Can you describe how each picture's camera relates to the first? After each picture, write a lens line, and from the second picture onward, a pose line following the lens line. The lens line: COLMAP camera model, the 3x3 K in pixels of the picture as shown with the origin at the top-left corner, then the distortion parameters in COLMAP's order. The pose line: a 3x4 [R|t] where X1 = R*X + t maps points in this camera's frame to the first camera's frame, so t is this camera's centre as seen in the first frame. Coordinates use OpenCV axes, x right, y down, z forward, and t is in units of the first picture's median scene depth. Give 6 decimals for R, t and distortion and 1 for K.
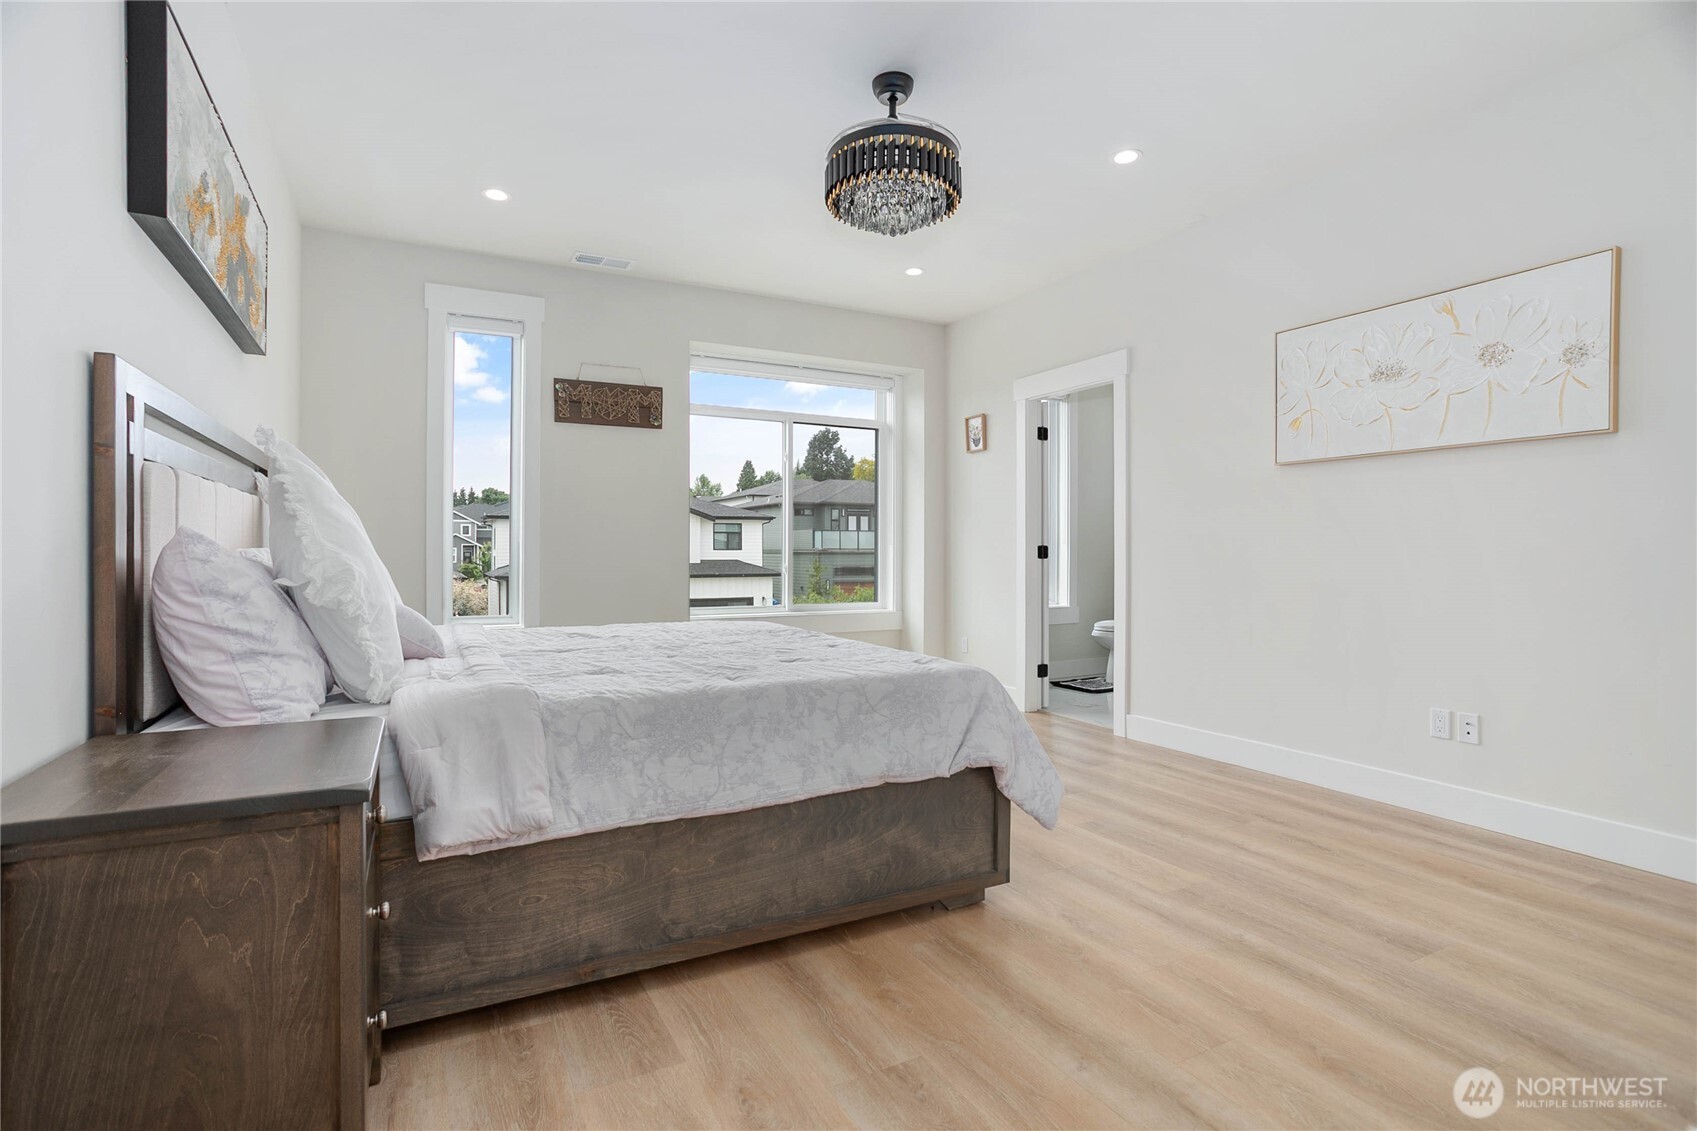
lens RADIAL K [[816.1, 0, 845.1], [0, 816.1, 562.9], [0, 0, 1]] dist [-0.053983, 0.033886]
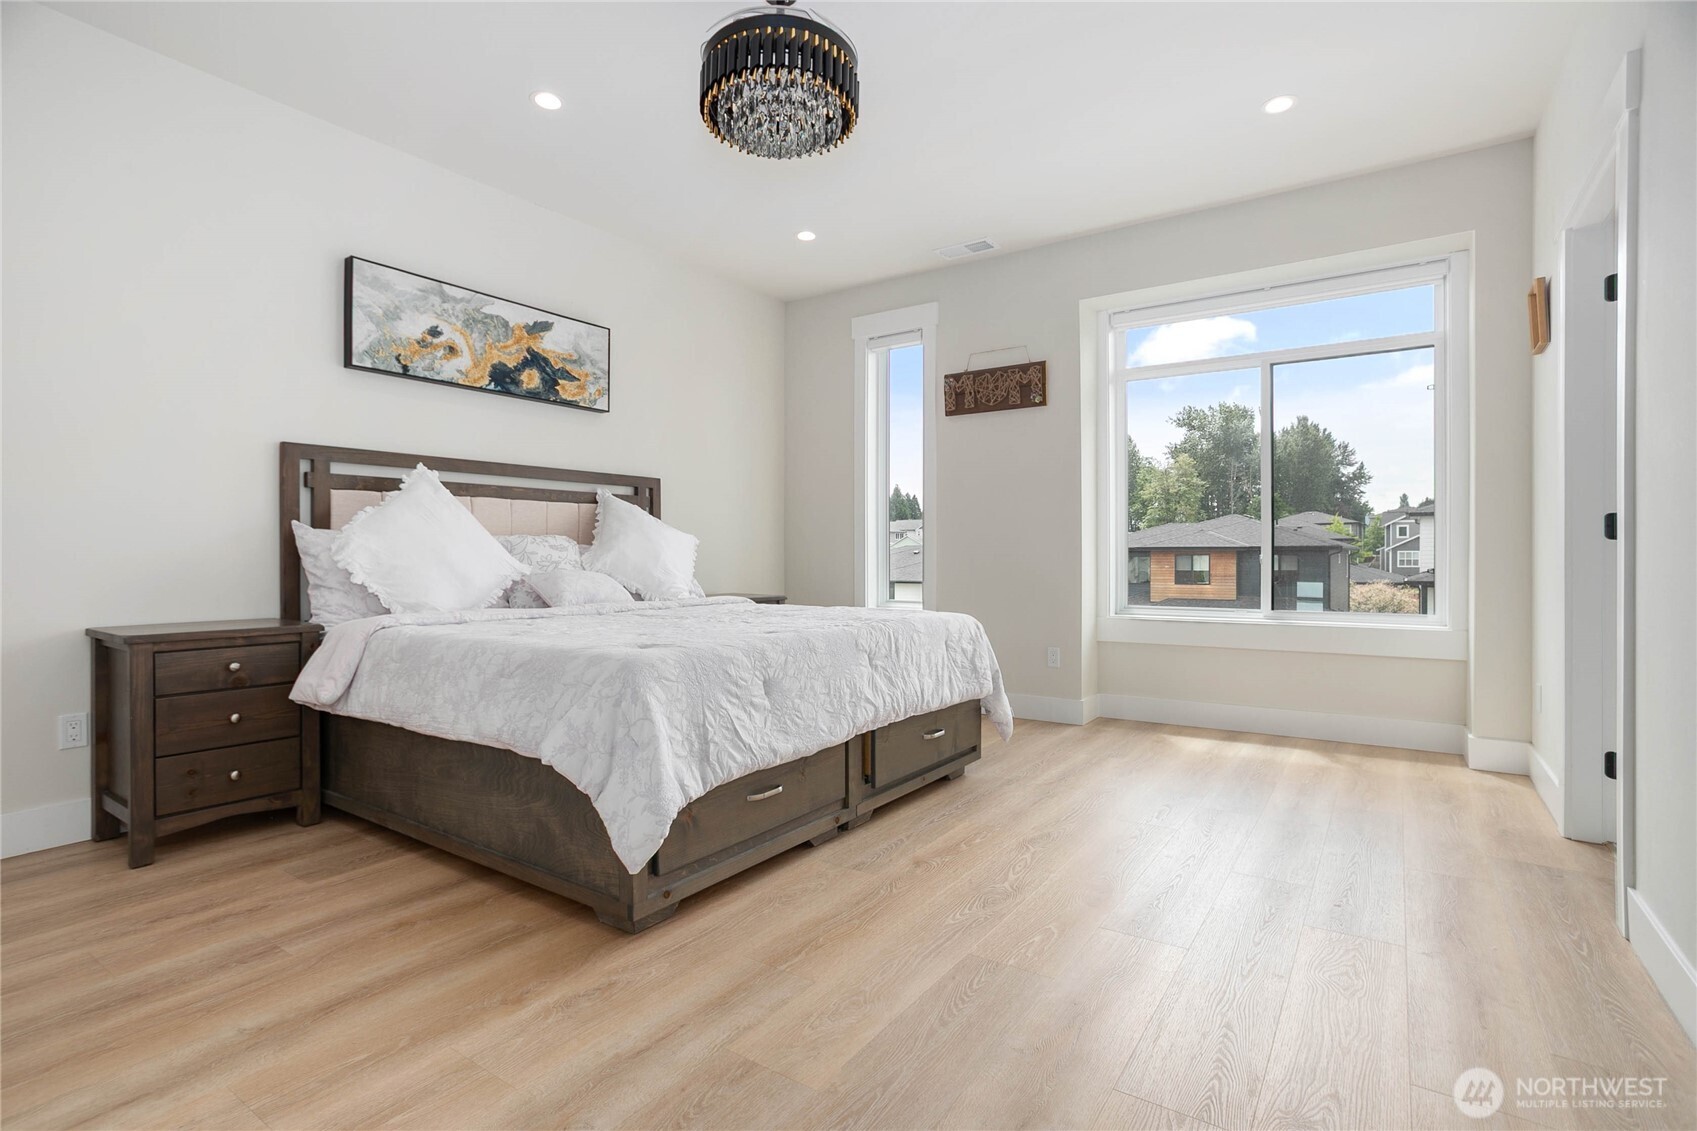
lens RADIAL K [[816.1, 0, 845.1], [0, 816.1, 562.9], [0, 0, 1]] dist [-0.053983, 0.033886]
pose [[0.460849, 0.003126, -0.887473, 0.730387], [-0.009093, 0.999958, -0.001200, 0.022708], [0.887432, 0.008622, 0.460859, 0.580141]]
